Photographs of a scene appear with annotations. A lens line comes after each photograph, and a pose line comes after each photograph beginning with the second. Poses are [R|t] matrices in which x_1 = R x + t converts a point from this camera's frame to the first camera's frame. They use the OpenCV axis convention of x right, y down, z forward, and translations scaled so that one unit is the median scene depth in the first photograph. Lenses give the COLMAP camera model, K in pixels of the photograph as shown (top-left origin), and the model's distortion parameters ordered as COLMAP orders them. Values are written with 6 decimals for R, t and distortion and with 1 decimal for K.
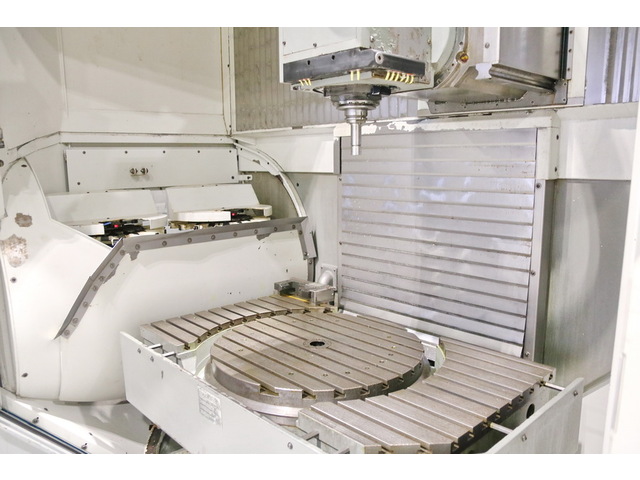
lens RADIAL K [[510.7, 0, 316.7], [0, 510.7, 250.6], [0, 0, 1]] dist [-0.129011, 0.119004]
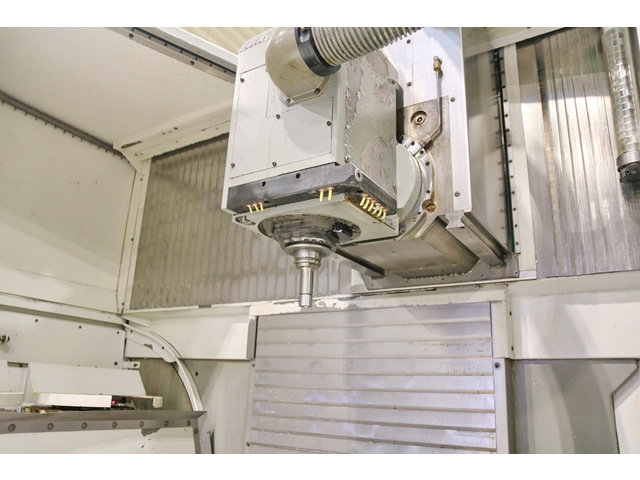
lens RADIAL K [[504.2, 0, 317.4], [0, 504.2, 251.0], [0, 0, 1]] dist [-0.133494, 0.127238]
pose [[0.968335, 0.116680, 0.220711, -0.068352], [-0.009751, 0.901066, -0.433572, 0.059288], [-0.249464, 0.417691, 0.873671, 0.198690]]
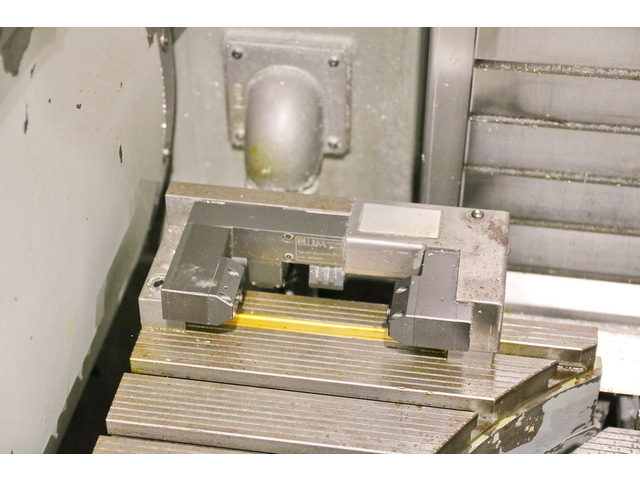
lens RADIAL K [[1316.4, 0, 320.0], [0, 1316.4, 240.0], [0, 0, 1]] dist [0.303809, -0.007116]
pose [[0.782681, -0.377135, 0.495156, -0.304455], [0.097398, 0.859940, 0.501016, -0.193236], [-0.614756, -0.343908, 0.709791, 0.836606]]
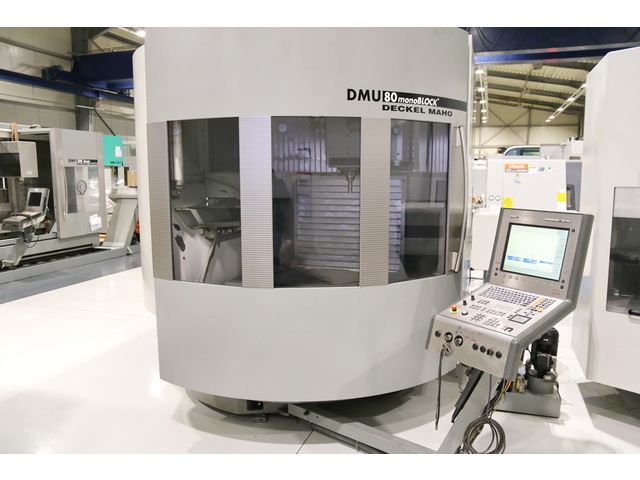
lens RADIAL K [[504.2, 0, 317.4], [0, 504.2, 251.0], [0, 0, 1]] dist [-0.133494, 0.127238]
pose [[0.873784, -0.065435, 0.481893, -0.966826], [0.078419, 0.996897, -0.006826, 0.075974], [-0.479951, 0.043754, 0.876204, -0.819837]]
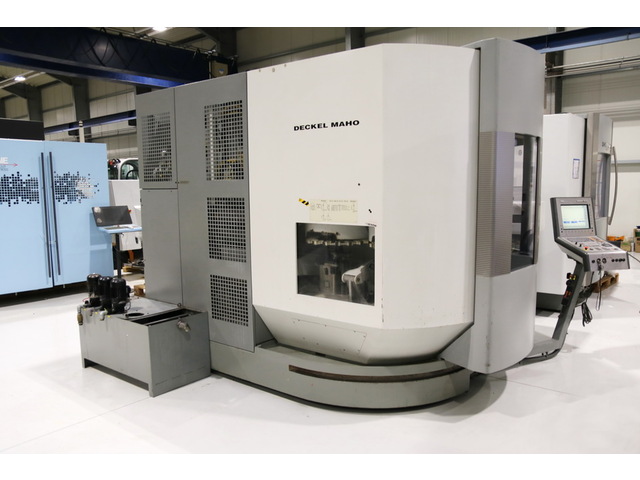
lens RADIAL K [[510.7, 0, 316.7], [0, 510.7, 250.6], [0, 0, 1]] dist [-0.129011, 0.119004]
pose [[-0.141284, -0.114963, 0.983271, -2.282444], [0.182619, 0.973162, 0.140021, -0.333979], [-0.972979, 0.199347, -0.116498, 1.700948]]
